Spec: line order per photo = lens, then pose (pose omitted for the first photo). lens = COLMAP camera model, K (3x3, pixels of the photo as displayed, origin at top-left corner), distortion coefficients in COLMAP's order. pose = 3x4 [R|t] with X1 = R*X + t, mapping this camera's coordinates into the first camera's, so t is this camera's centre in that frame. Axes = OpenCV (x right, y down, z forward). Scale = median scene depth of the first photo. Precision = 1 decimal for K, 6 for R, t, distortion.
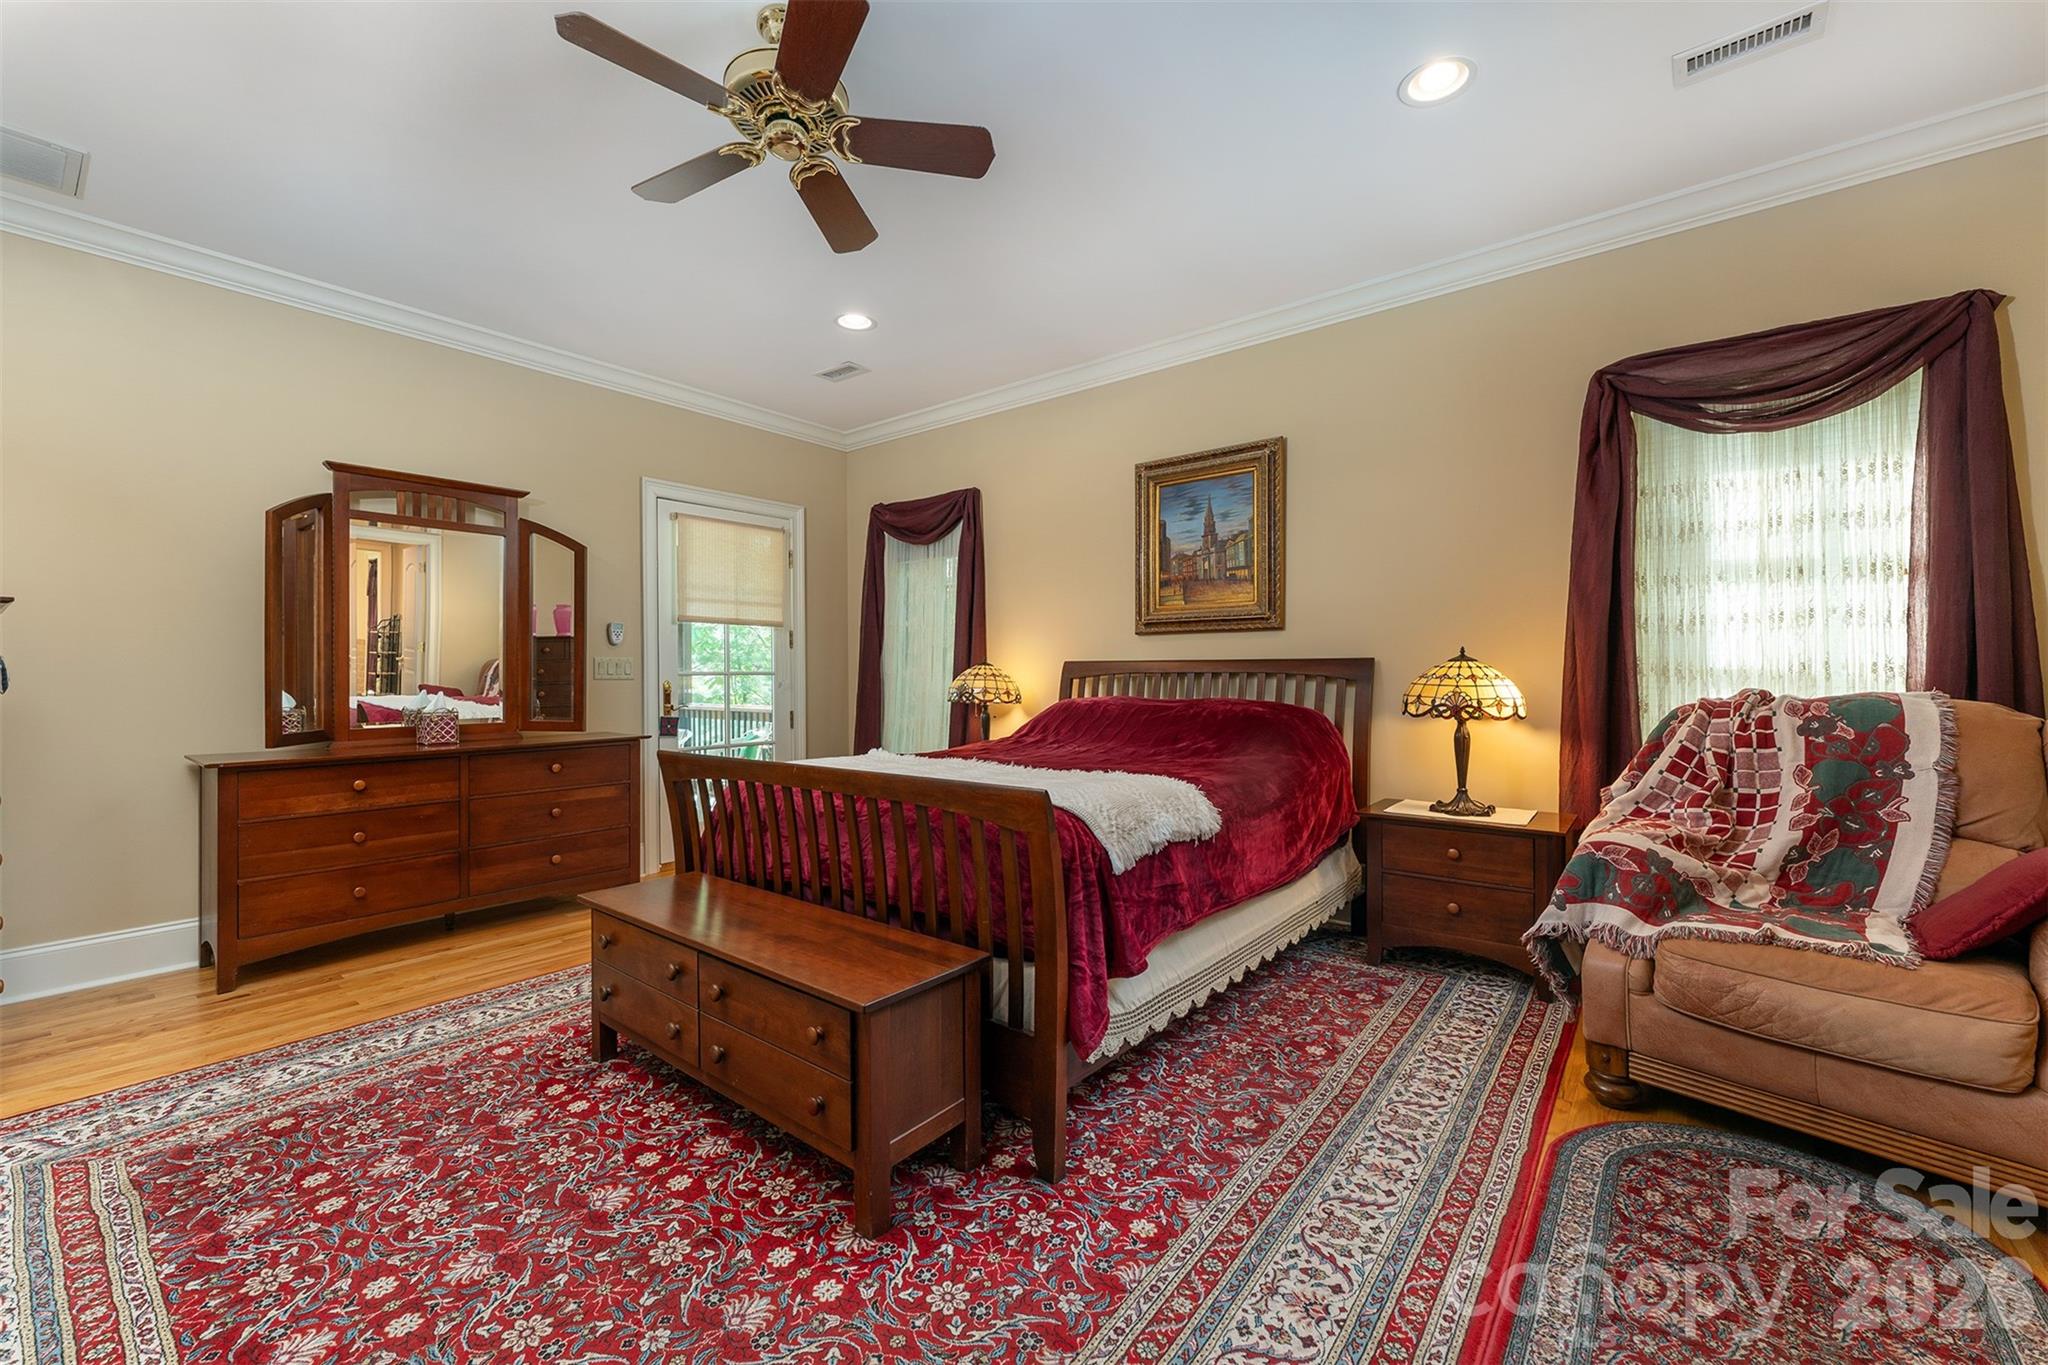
lens RADIAL K [[824.7, 0, 1011.9], [0, 824.7, 671.7], [0, 0, 1]] dist [0.000895, 0.000773]
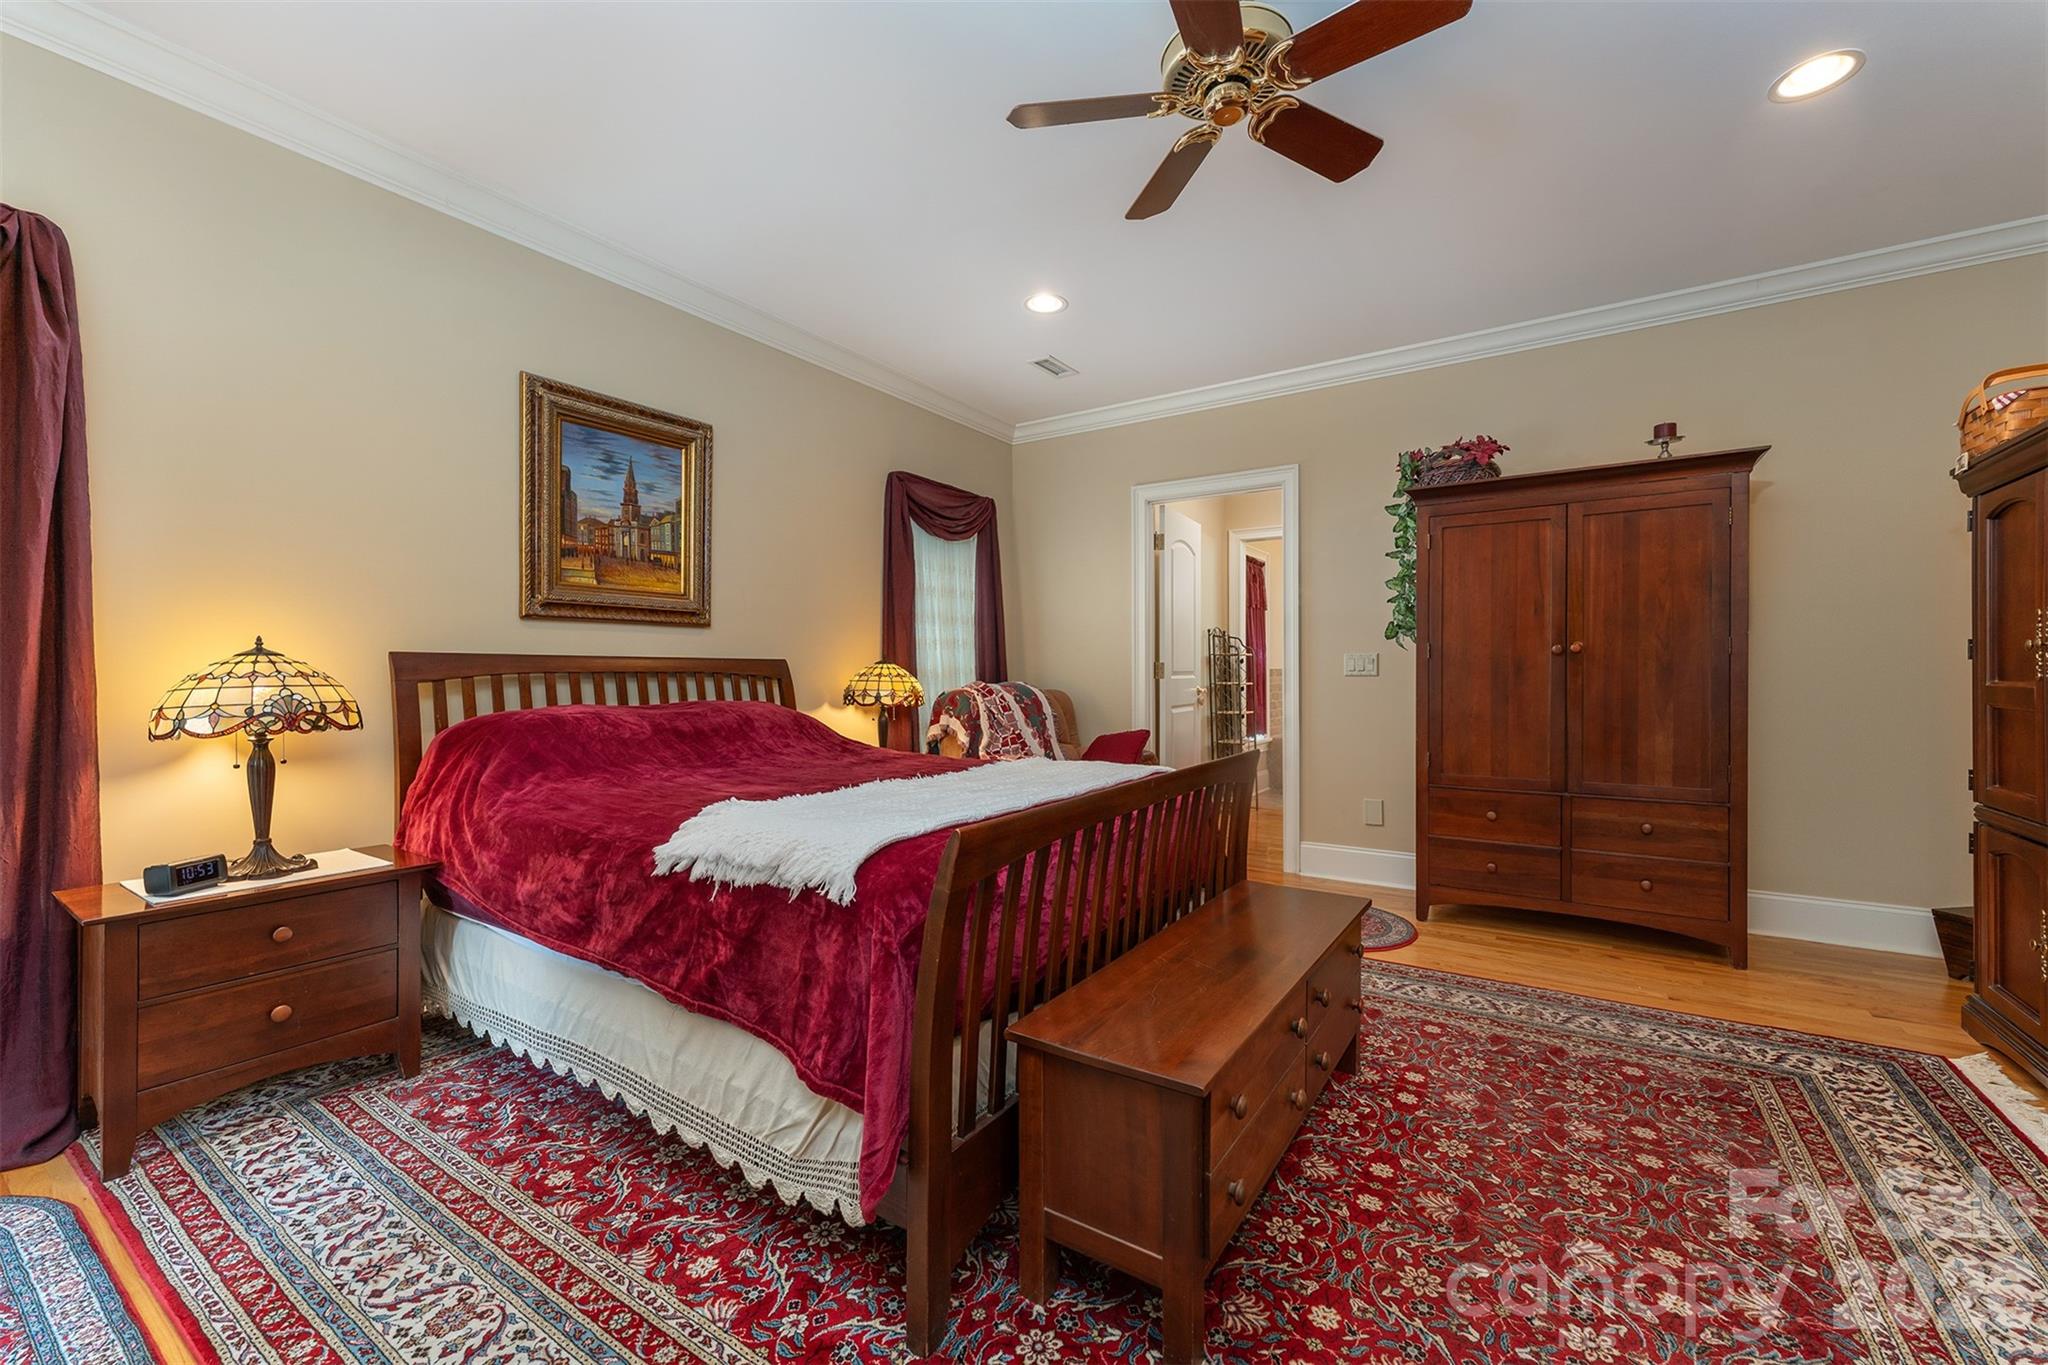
lens RADIAL K [[824.7, 0, 1012.6], [0, 824.7, 674.3], [0, 0, 1]] dist [0.000895, 0.000773]
pose [[-0.090094, -0.002272, 0.995931, -0.632669], [-0.003464, 0.999992, 0.001967, 0.000755], [-0.995927, -0.003273, -0.090101, 0.710158]]
